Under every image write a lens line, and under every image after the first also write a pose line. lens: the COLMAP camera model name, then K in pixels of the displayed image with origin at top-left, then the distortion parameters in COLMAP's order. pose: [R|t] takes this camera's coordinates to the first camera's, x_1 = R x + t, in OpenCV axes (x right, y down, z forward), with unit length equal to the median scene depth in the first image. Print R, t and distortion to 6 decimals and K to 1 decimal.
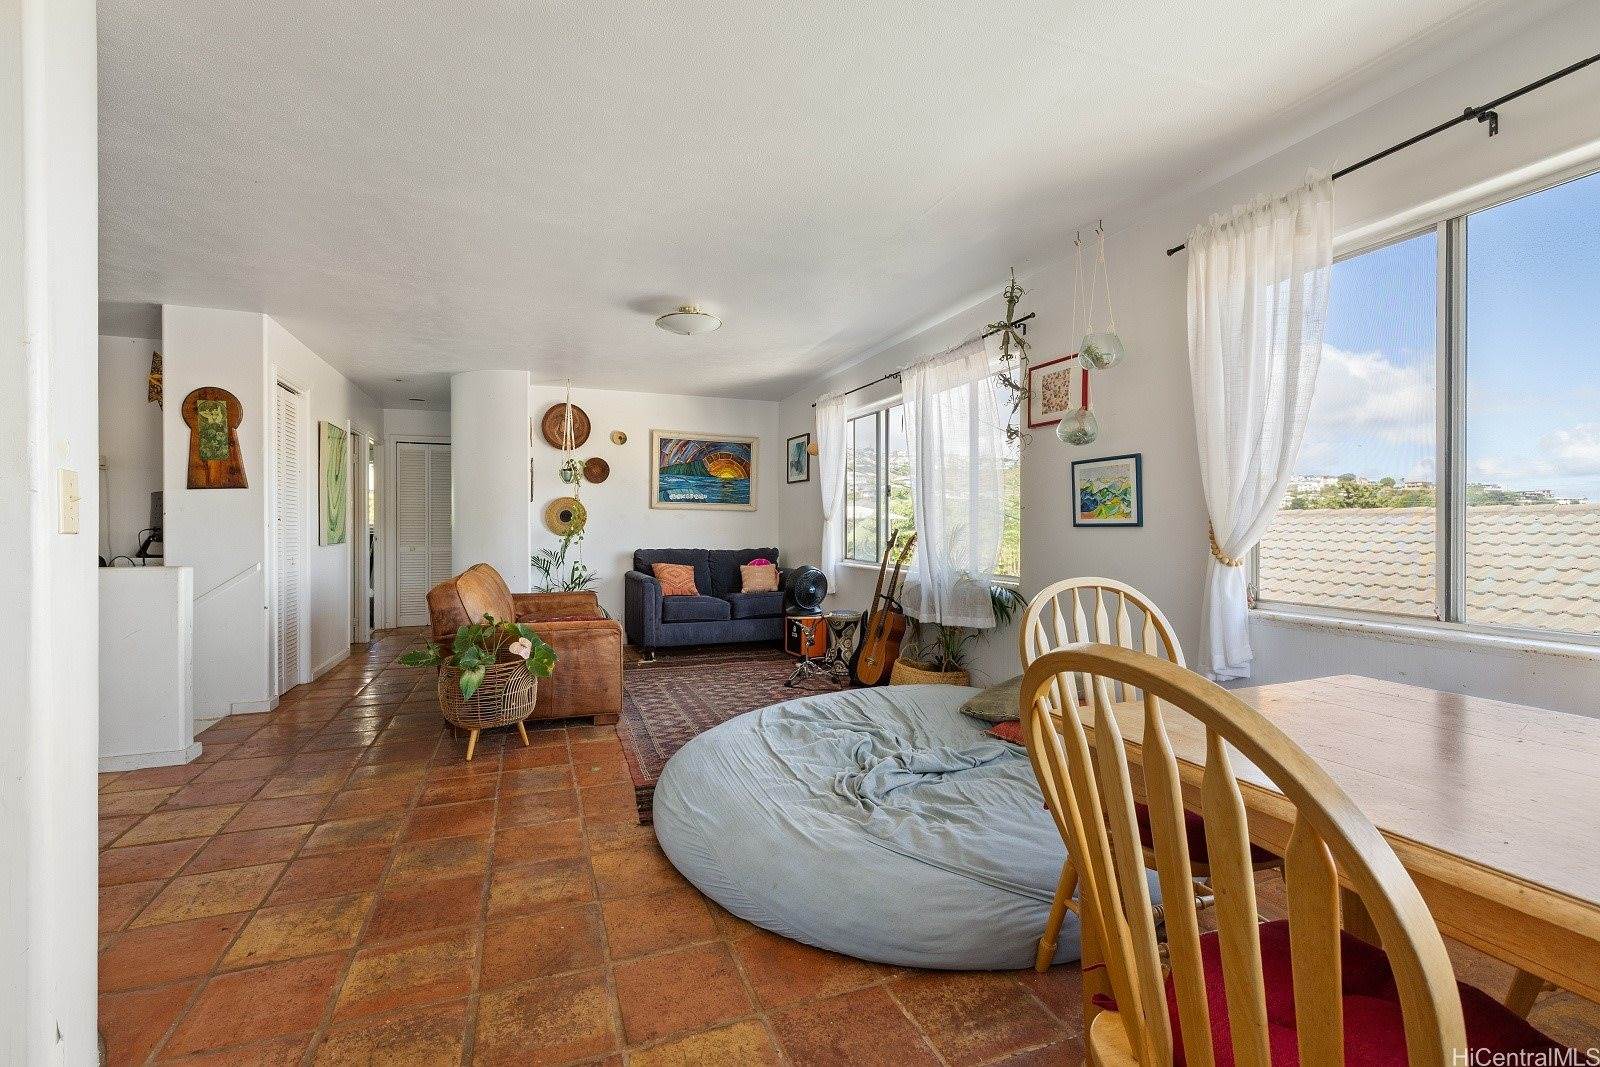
lens RADIAL K [[691.5, 0, 792.5], [0, 691.5, 528.6], [0, 0, 1]] dist [0.001860, -0.000130]
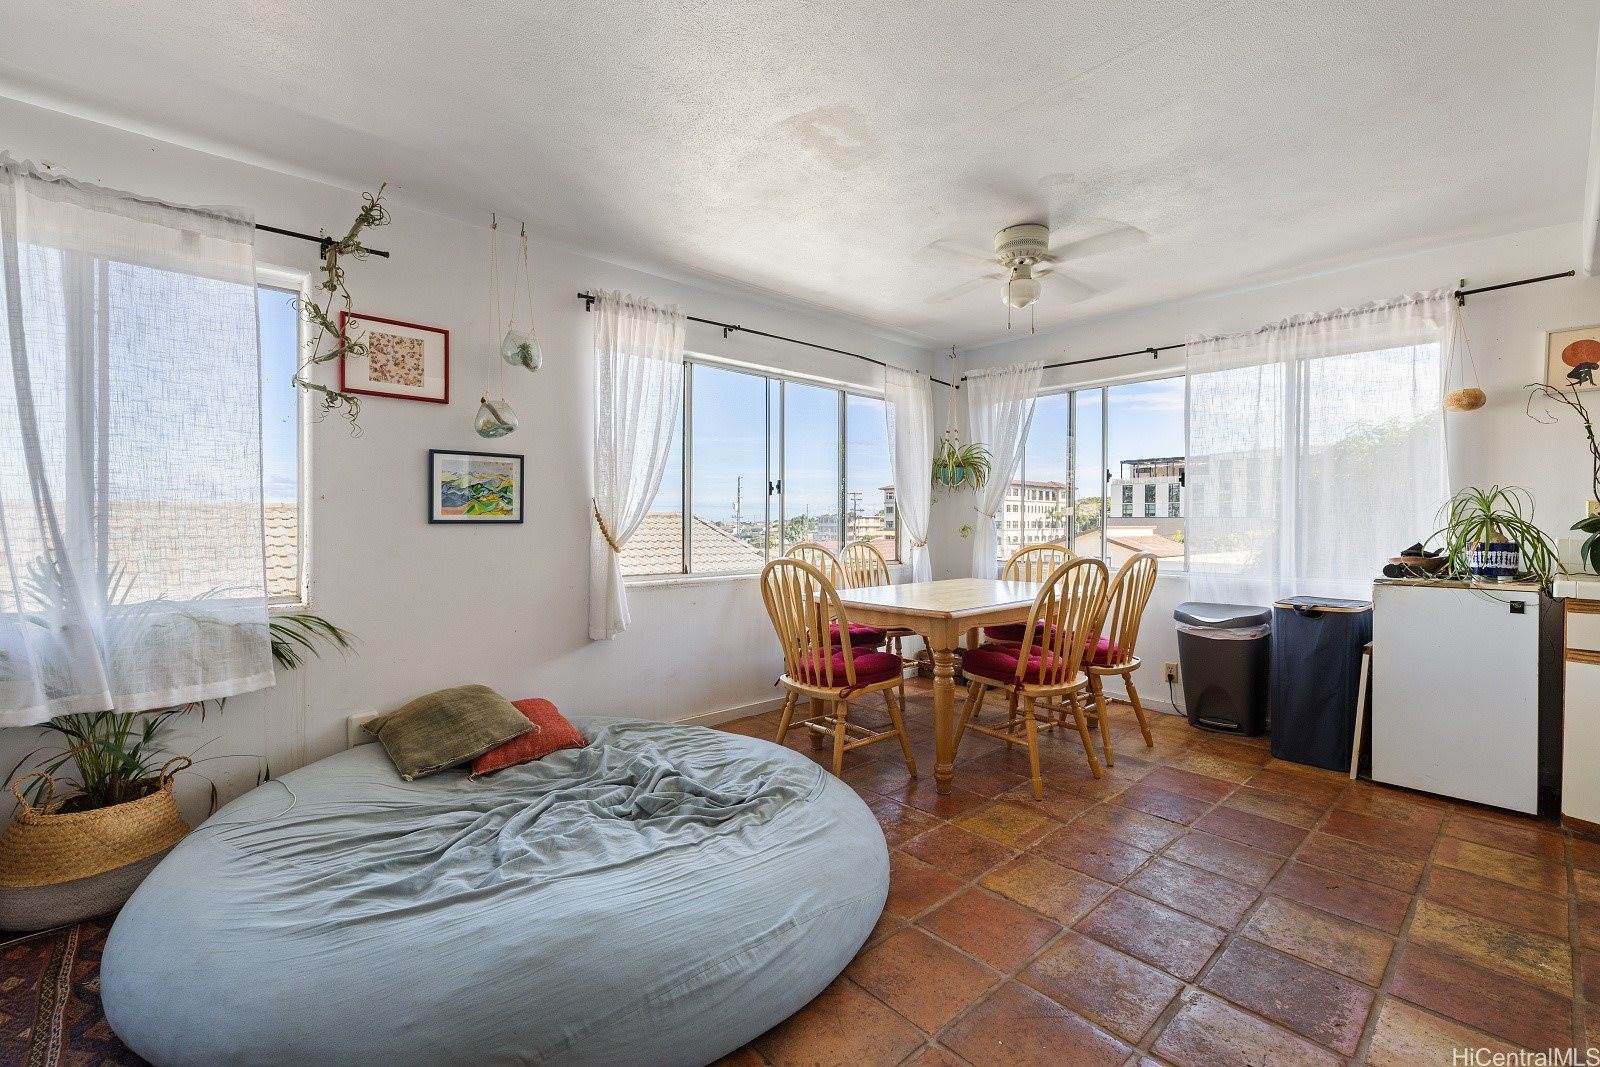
lens RADIAL K [[691.5, 0, 792.5], [0, 691.5, 528.6], [0, 0, 1]] dist [0.001860, -0.000130]
pose [[-0.366032, -0.006999, 0.930576, -0.671072], [0.002167, 0.999963, 0.008374, -0.002747], [-0.930600, 0.005082, -0.366003, 1.042545]]
